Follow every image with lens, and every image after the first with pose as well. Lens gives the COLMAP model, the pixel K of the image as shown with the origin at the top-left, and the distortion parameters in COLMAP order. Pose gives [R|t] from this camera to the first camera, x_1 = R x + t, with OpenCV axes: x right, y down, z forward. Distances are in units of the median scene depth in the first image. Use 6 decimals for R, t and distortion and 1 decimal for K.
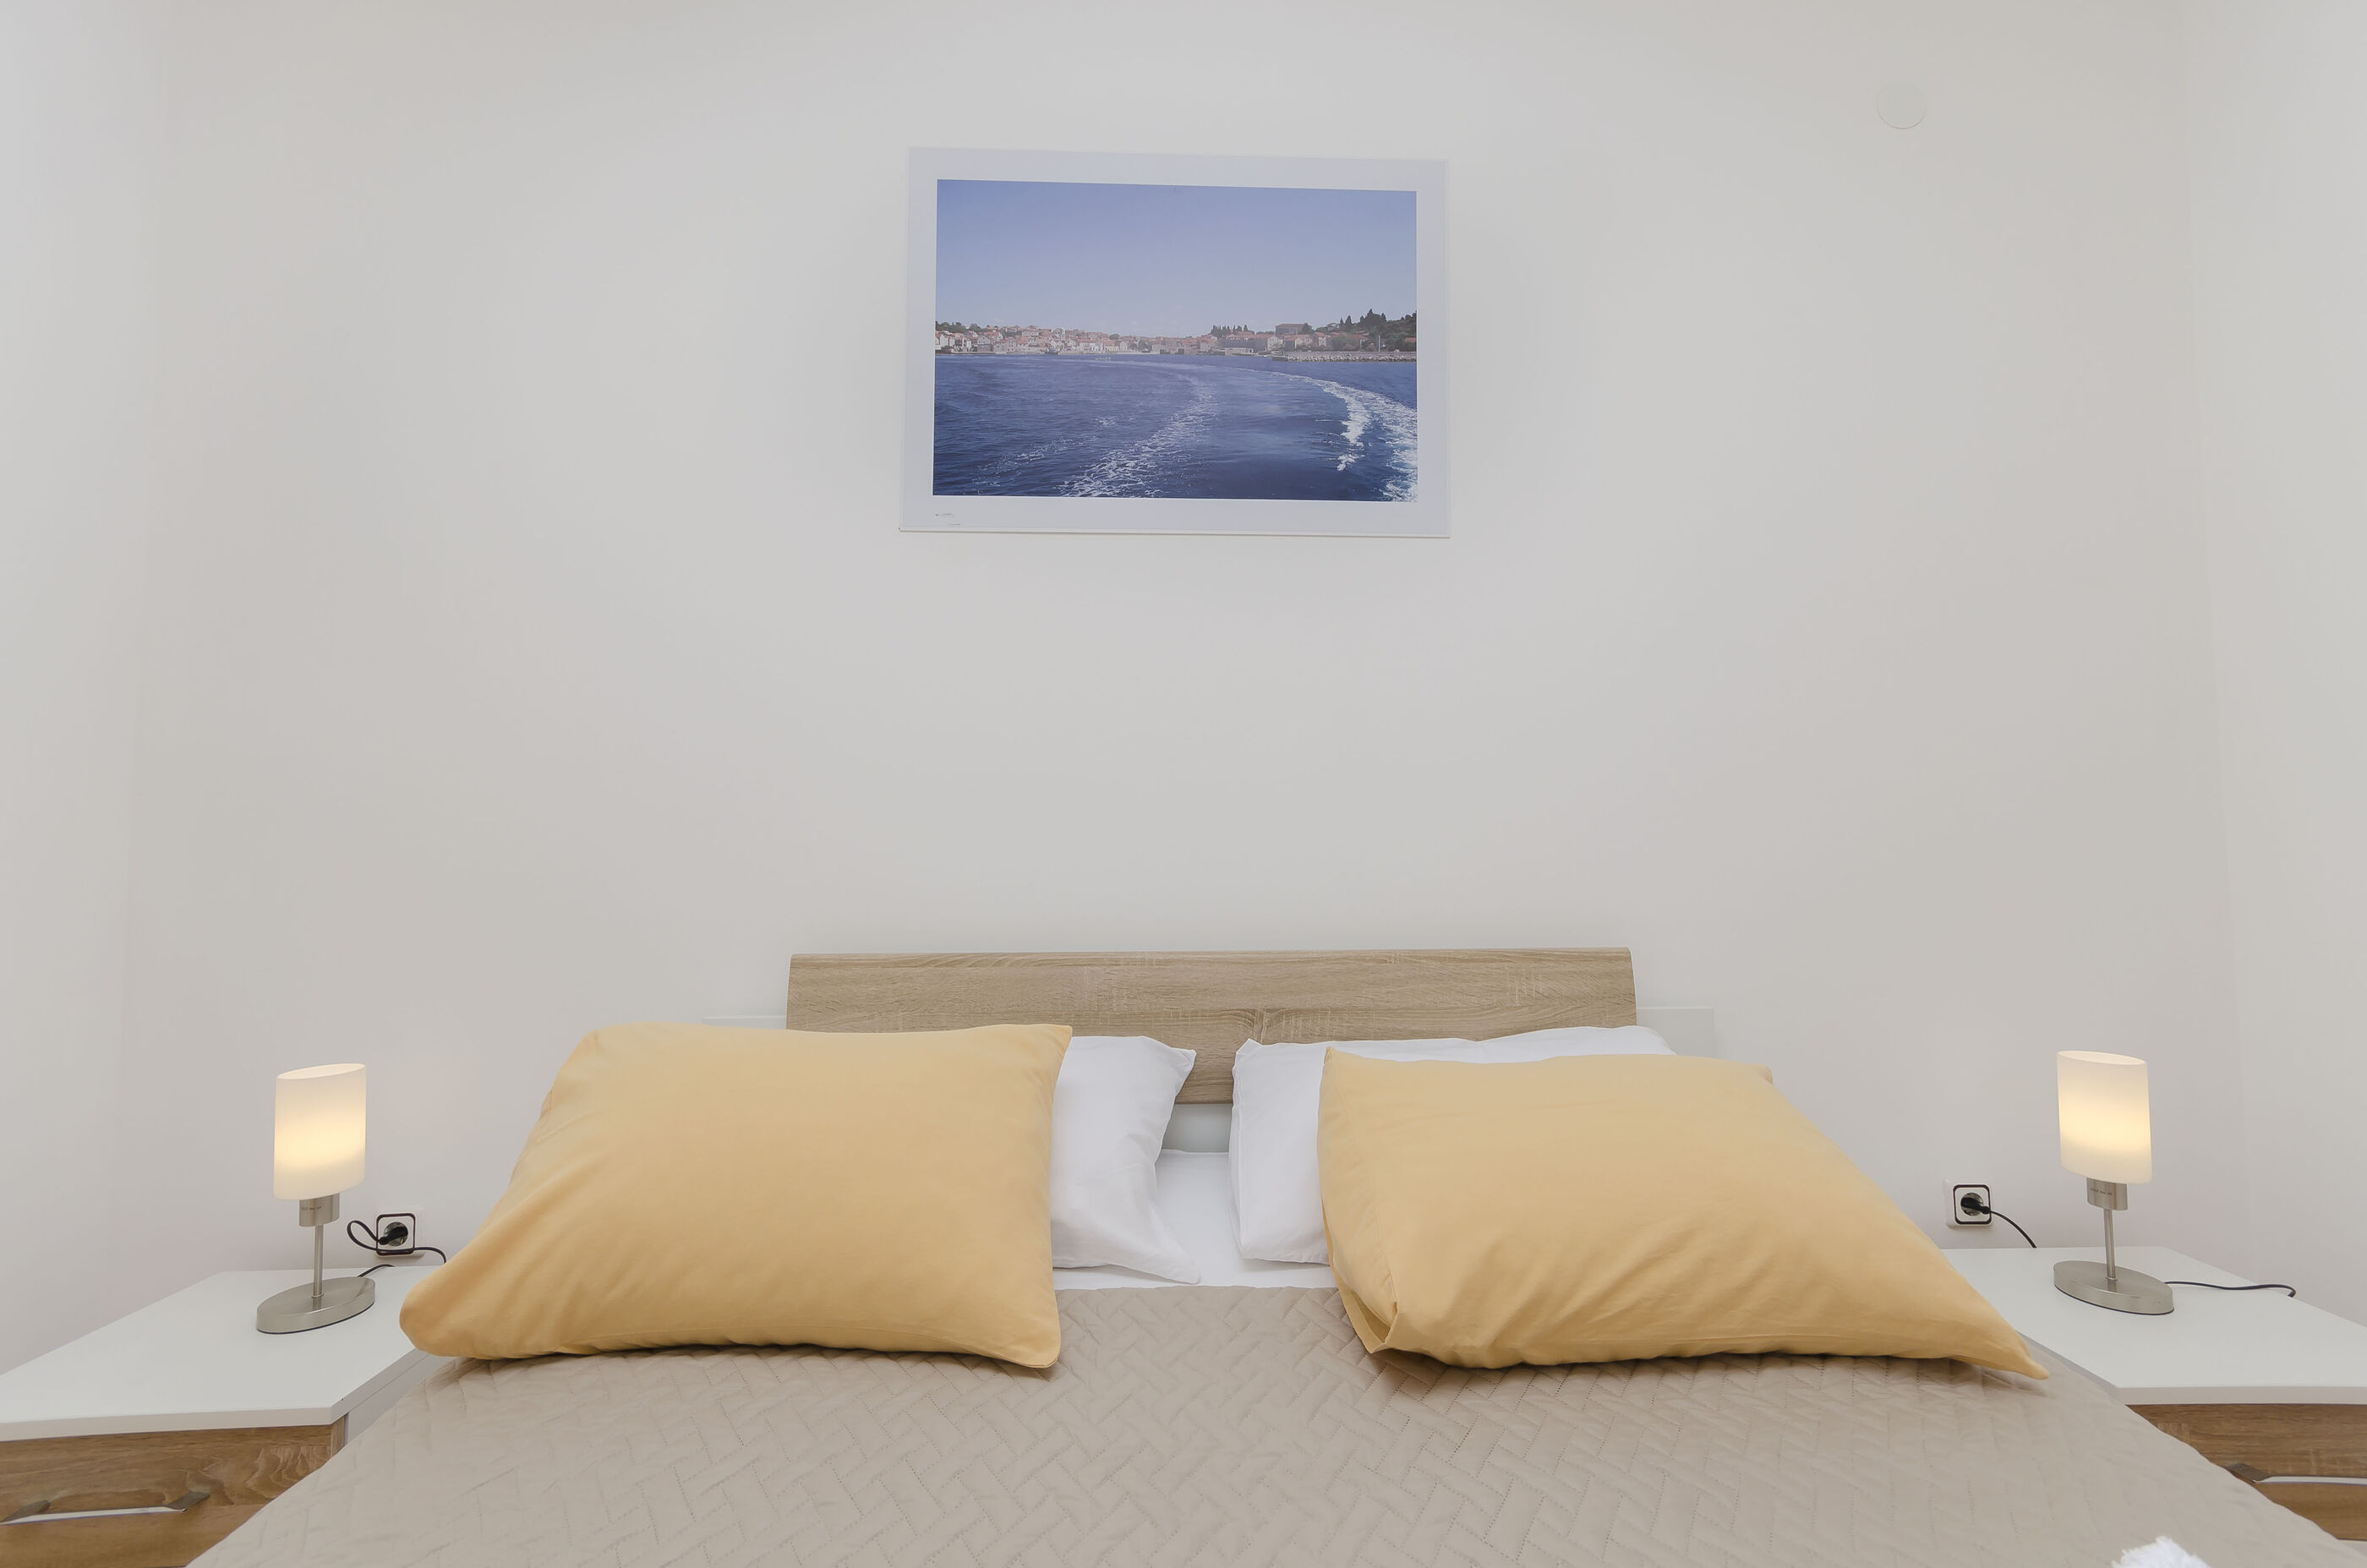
lens RADIAL K [[1036.5, 0, 1183.5], [0, 1036.5, 784.0], [0, 0, 1]] dist [0.001201, -0.000489]
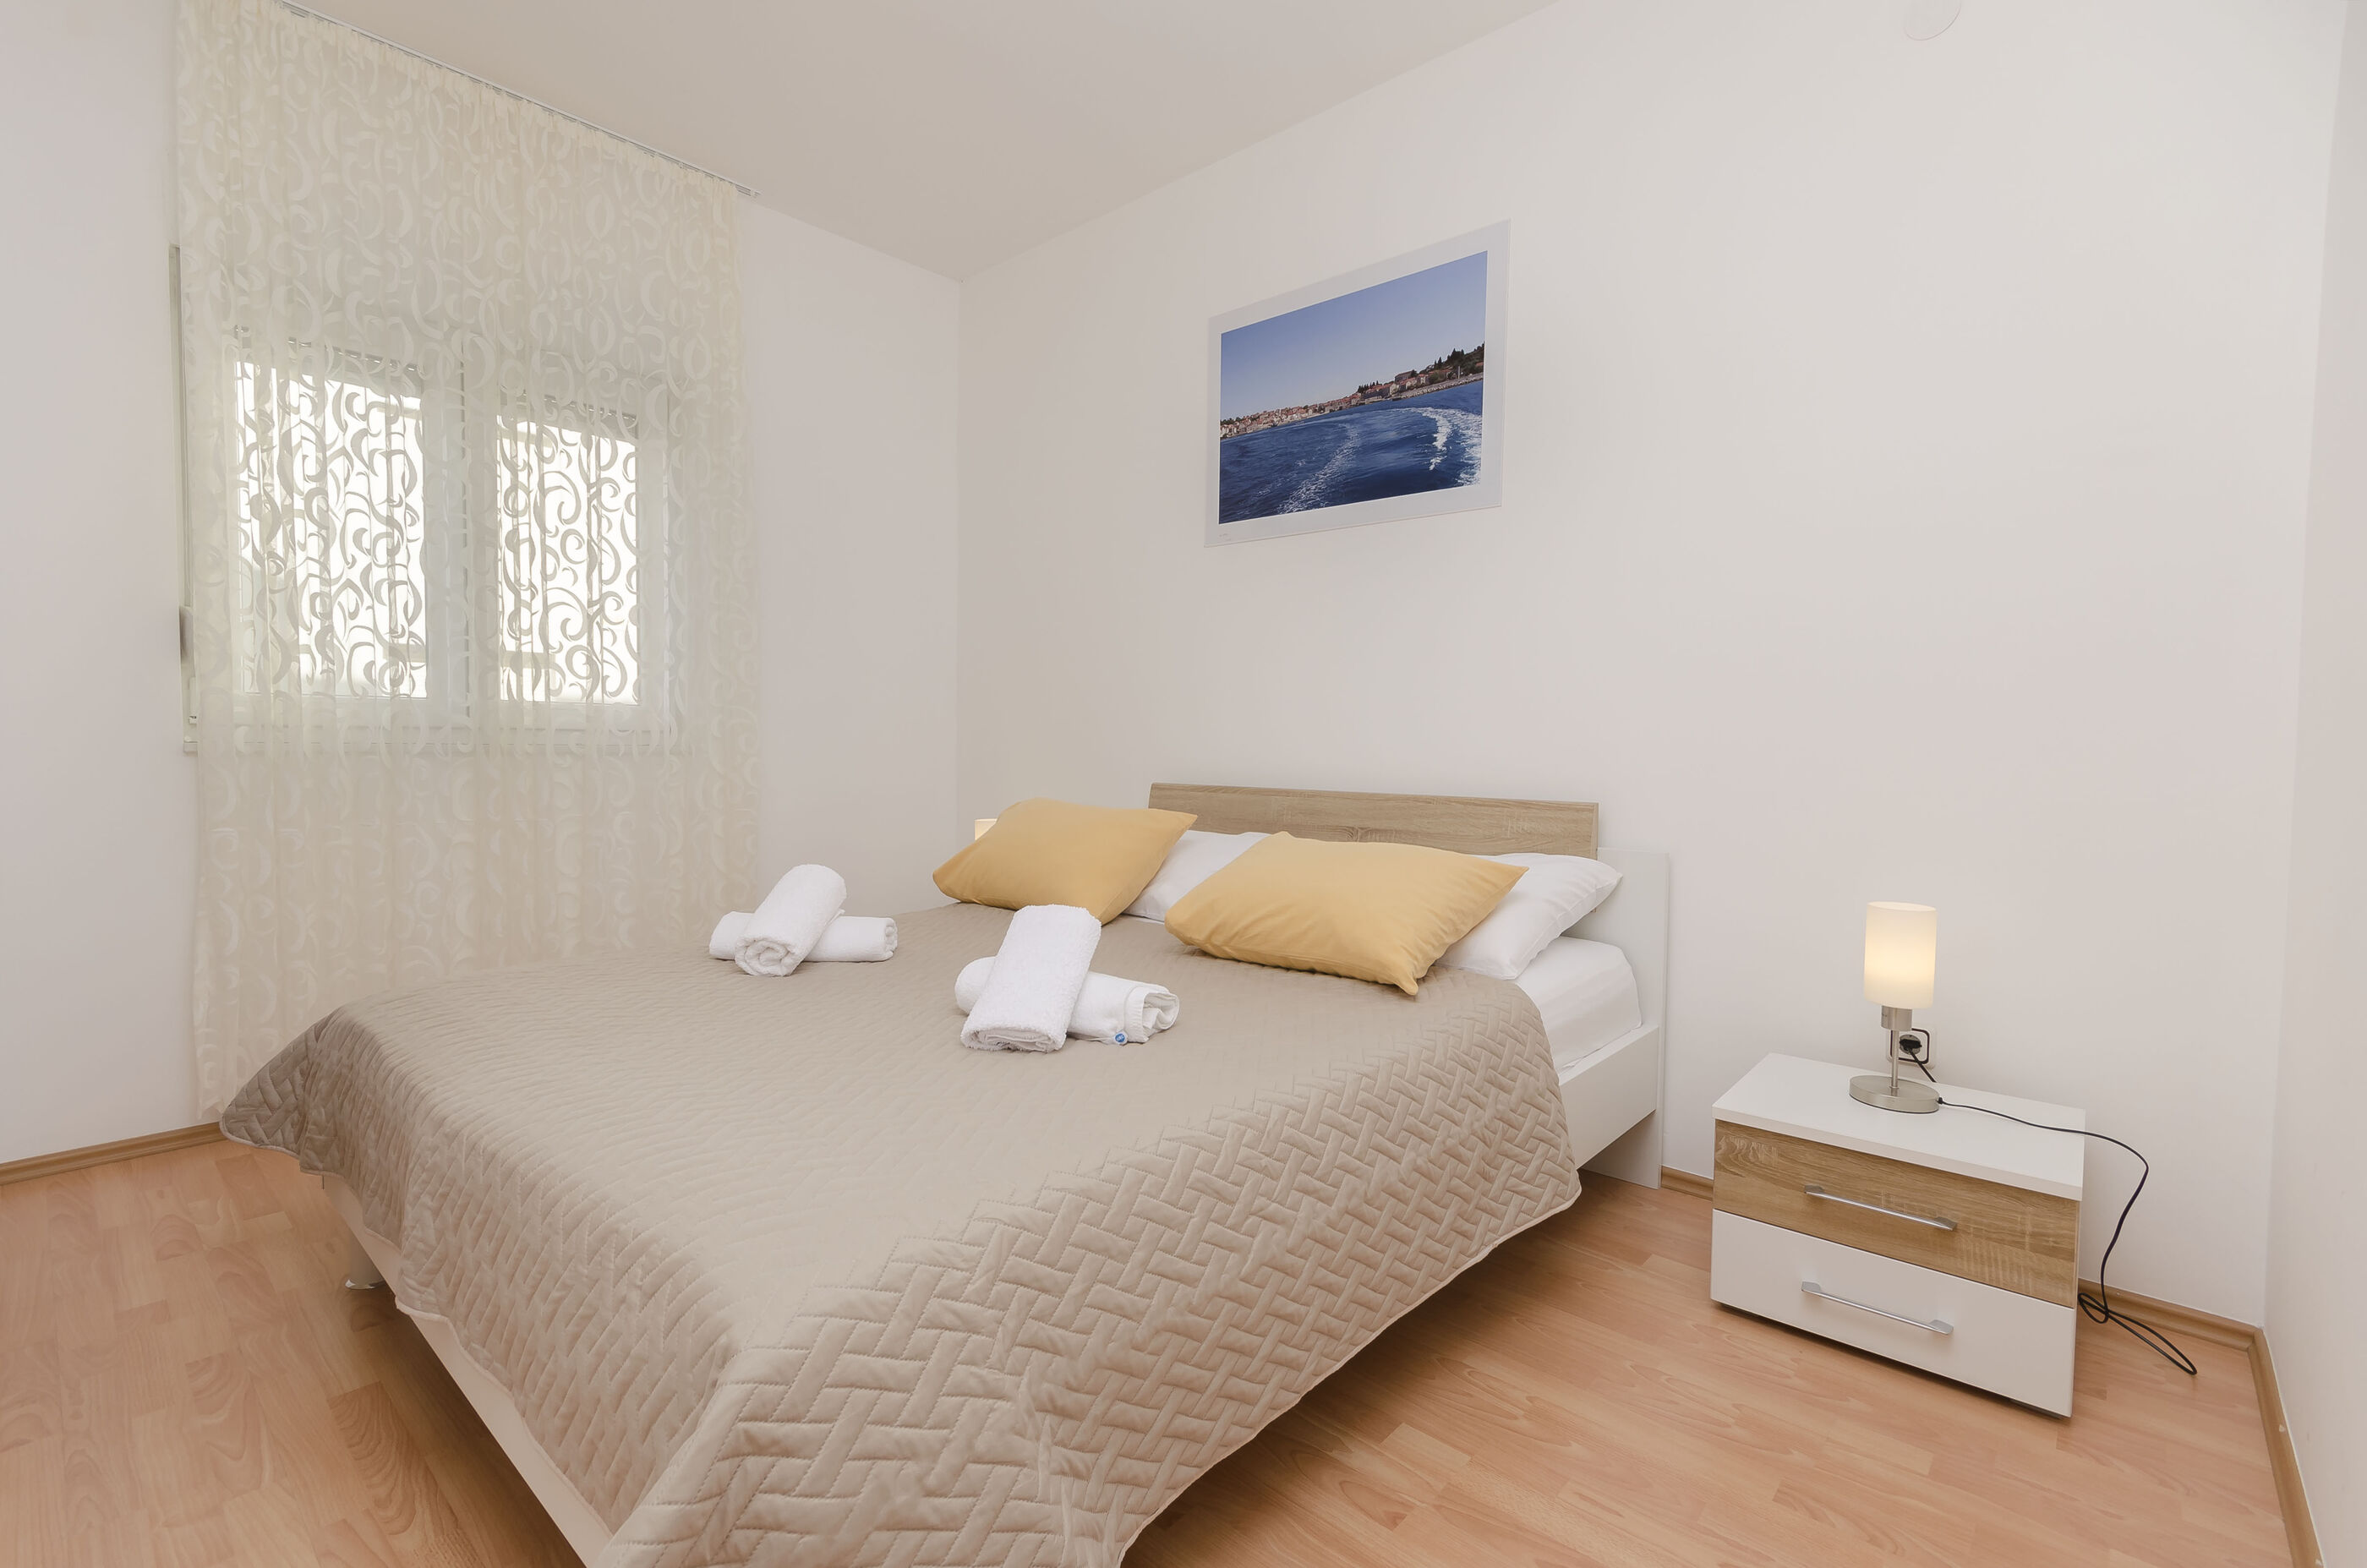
lens RADIAL K [[1059.6, 0, 1183.5], [0, 1059.6, 784.0], [0, 0, 1]] dist [-0.014303, -0.000087]
pose [[0.722408, 0.039688, -0.690327, 0.941904], [0.026318, 0.996050, 0.084805, 0.002284], [0.690966, -0.079432, 0.718510, -0.342718]]
